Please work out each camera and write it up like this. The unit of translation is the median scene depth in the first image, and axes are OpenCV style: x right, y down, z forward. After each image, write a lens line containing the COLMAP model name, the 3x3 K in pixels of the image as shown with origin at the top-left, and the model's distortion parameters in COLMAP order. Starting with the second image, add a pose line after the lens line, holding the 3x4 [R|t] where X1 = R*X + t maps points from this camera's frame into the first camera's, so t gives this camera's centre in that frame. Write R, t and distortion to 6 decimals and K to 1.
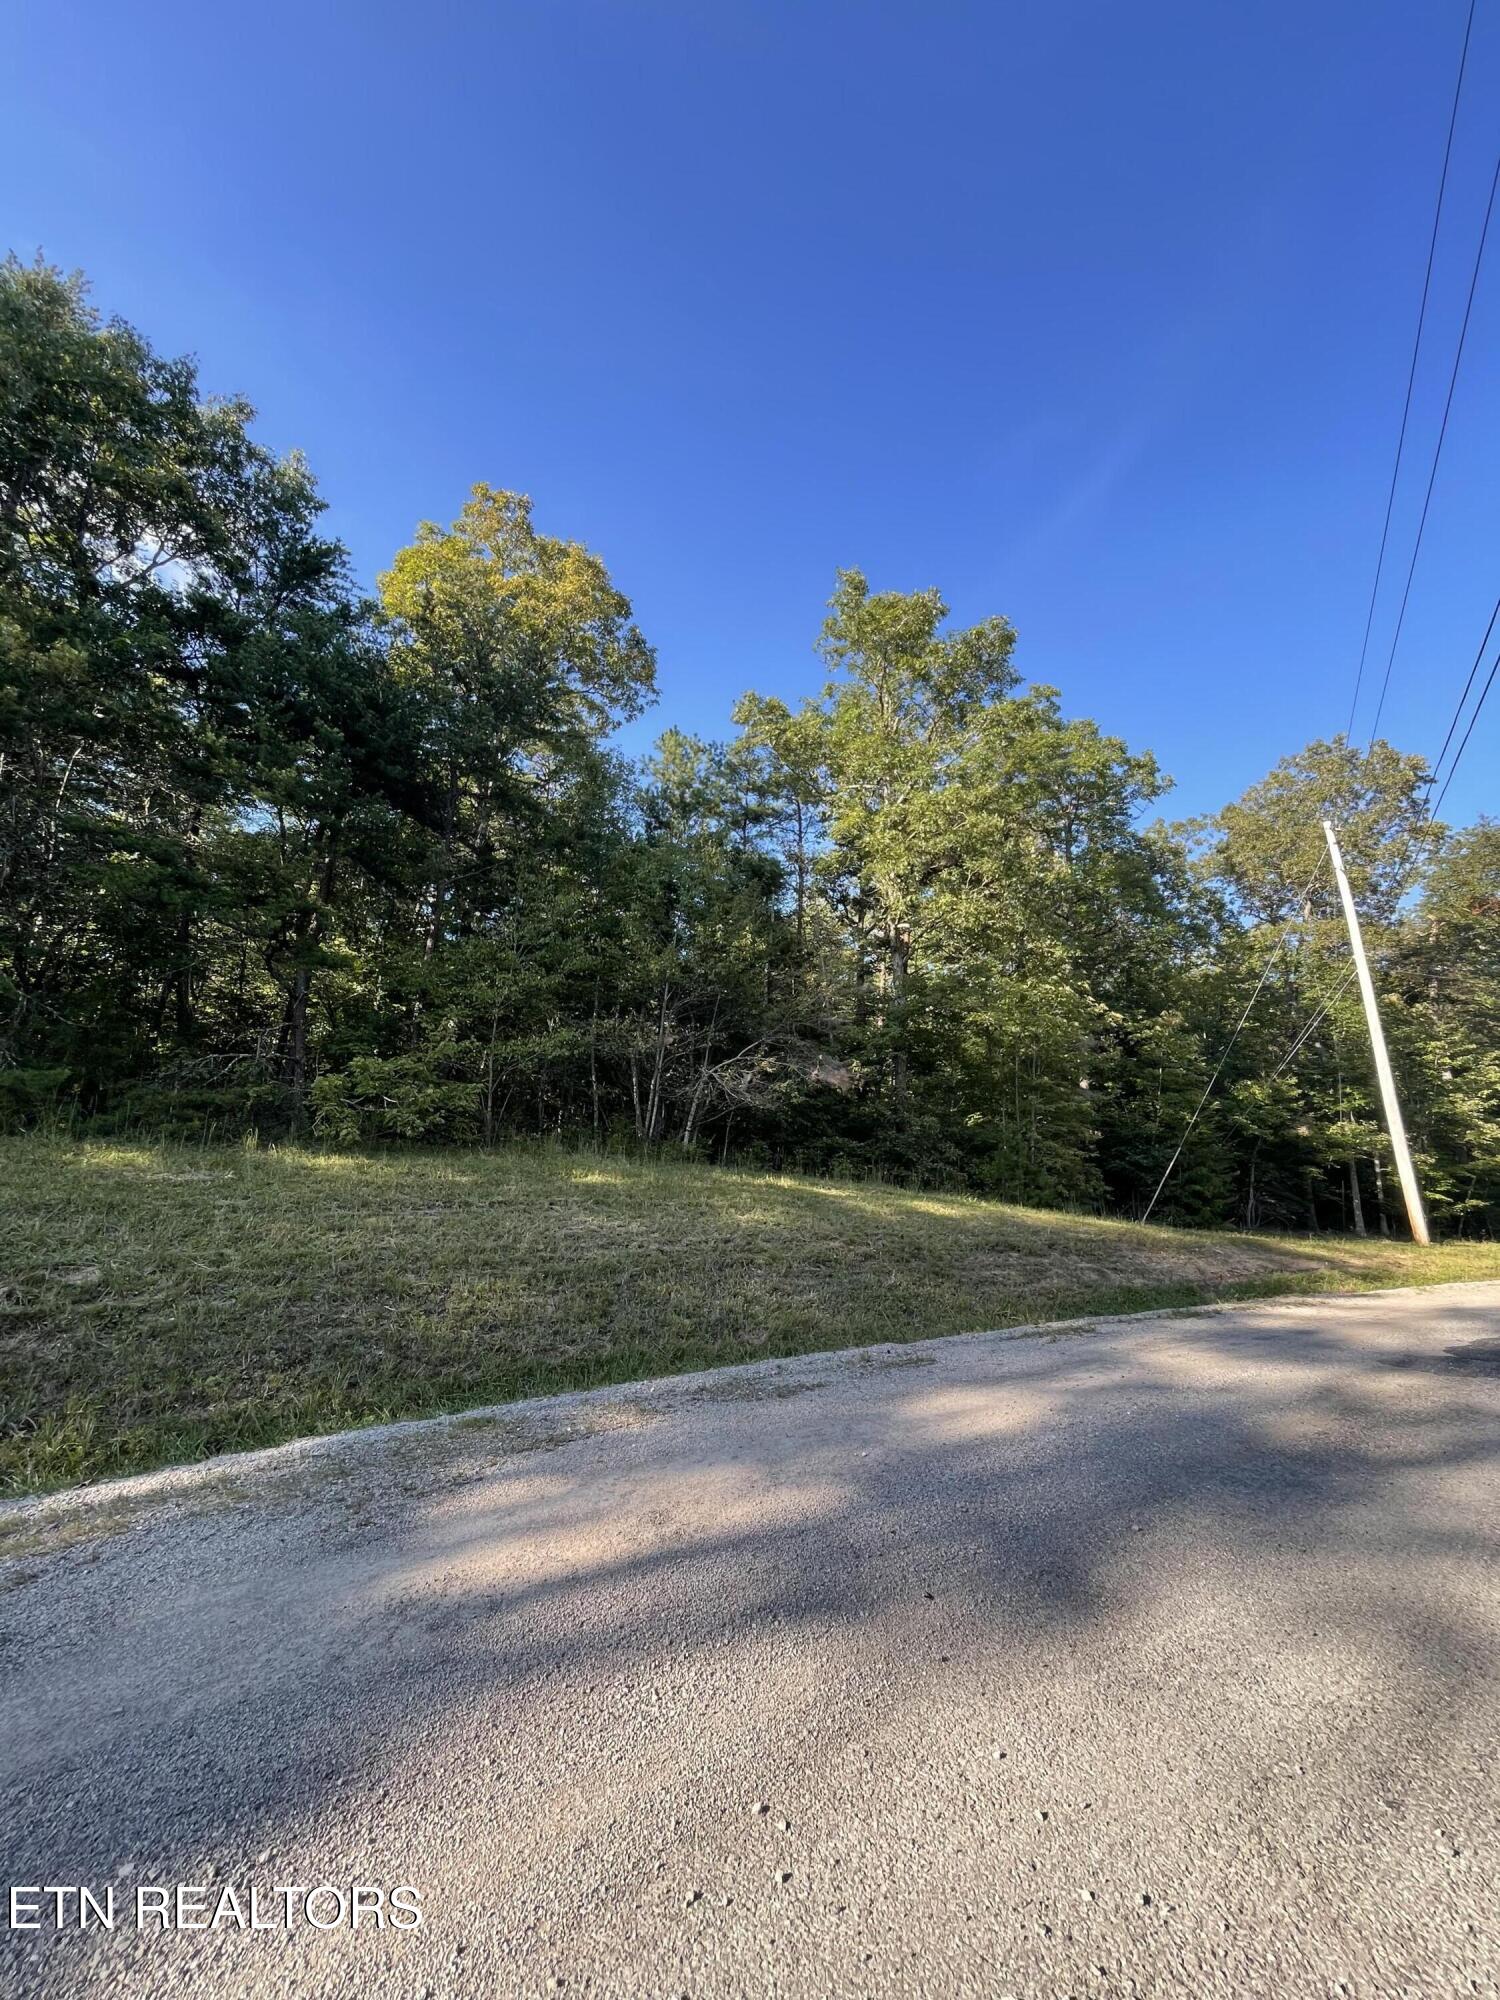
lens RADIAL K [[803.4, 0, 754.2], [0, 803.4, 1004.1], [0, 0, 1]] dist [-0.006118, 0.000931]
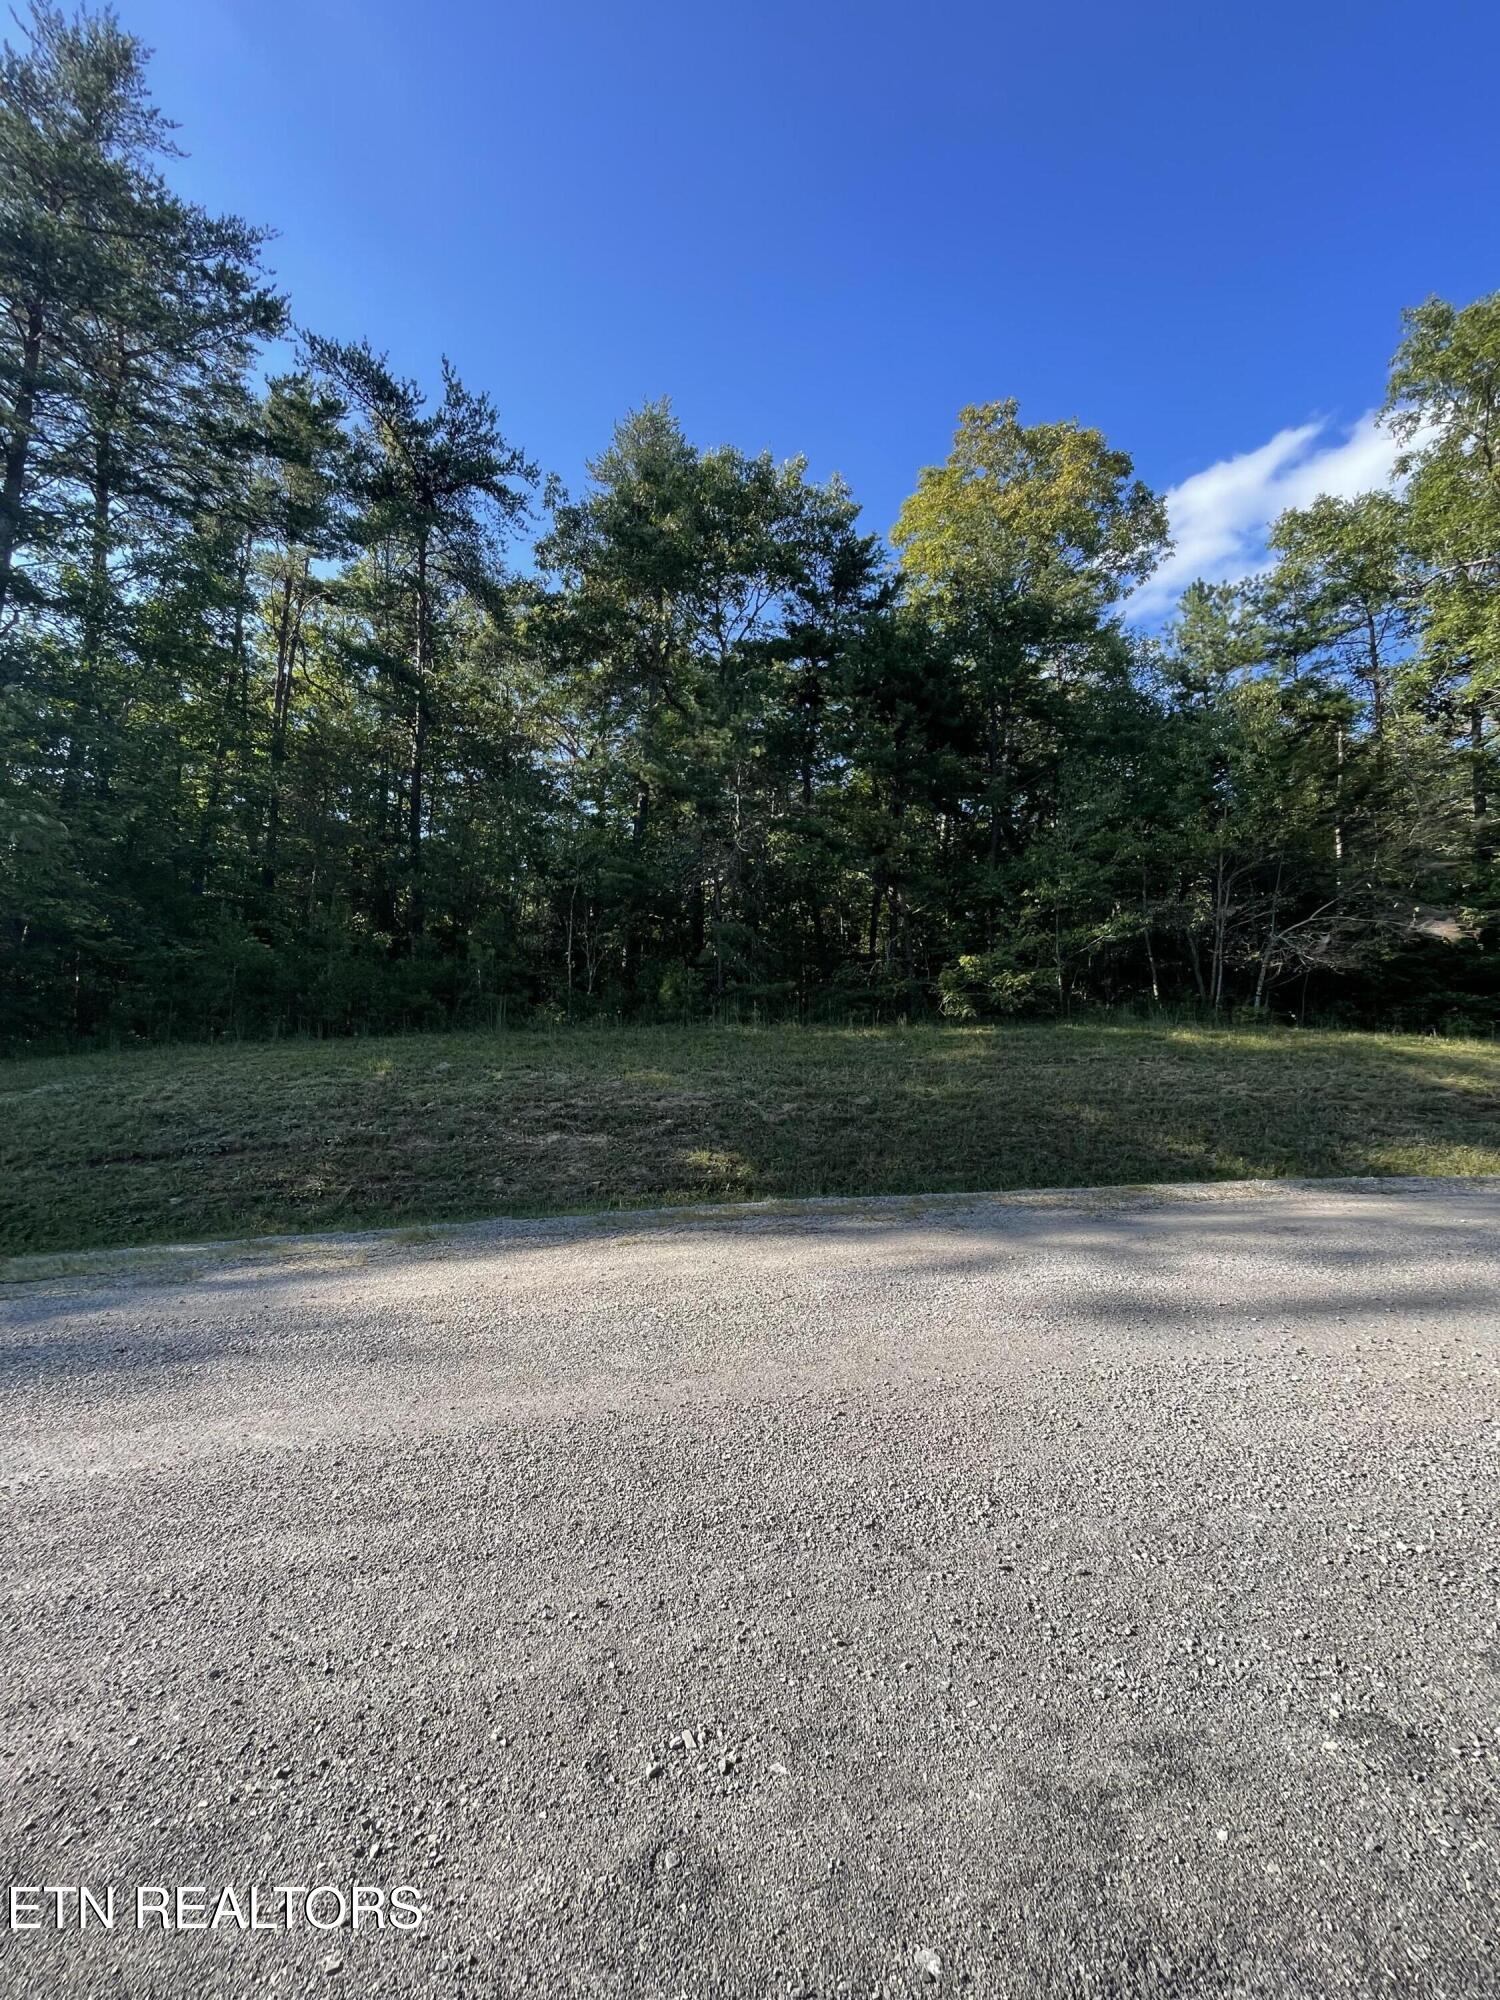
lens RADIAL K [[803.4, 0, 748.7], [0, 803.4, 984.6], [0, 0, 1]] dist [-0.006118, 0.000931]
pose [[0.806365, -0.067692, -0.587531, -0.004315], [0.141616, 0.986628, 0.080689, -0.032284], [0.574212, -0.148268, 0.805169, -0.206255]]
